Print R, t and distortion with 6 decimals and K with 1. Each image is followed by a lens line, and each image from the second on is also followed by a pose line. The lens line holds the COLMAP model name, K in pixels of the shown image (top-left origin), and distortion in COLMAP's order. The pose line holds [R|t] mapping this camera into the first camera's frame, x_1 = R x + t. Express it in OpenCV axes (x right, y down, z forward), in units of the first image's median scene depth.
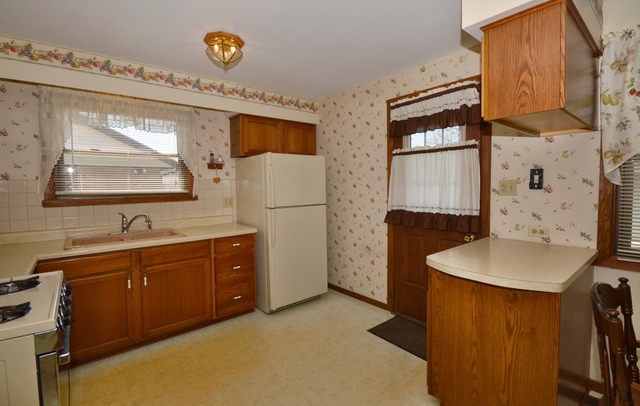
lens RADIAL K [[293.6, 0, 320.0], [0, 293.6, 203.0], [0, 0, 1]] dist [0.016486, 0.000026]
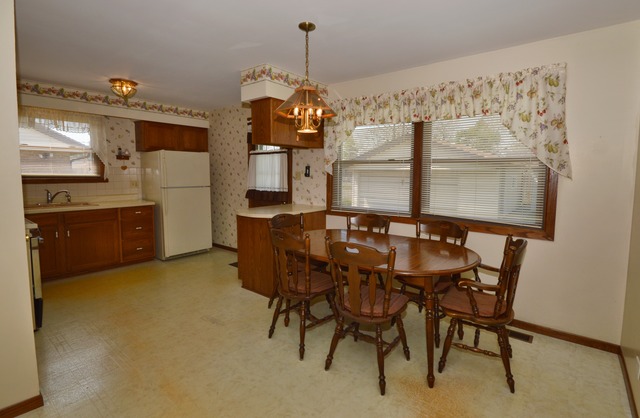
lens RADIAL K [[288.3, 0, 321.7], [0, 288.3, 202.3], [0, 0, 1]] dist [-0.003763, -0.000001]
pose [[0.975817, -0.000704, 0.218586, 0.271543], [-0.006010, 0.999530, 0.030050, 0.039862], [-0.218505, -0.030637, 0.975355, -0.547102]]
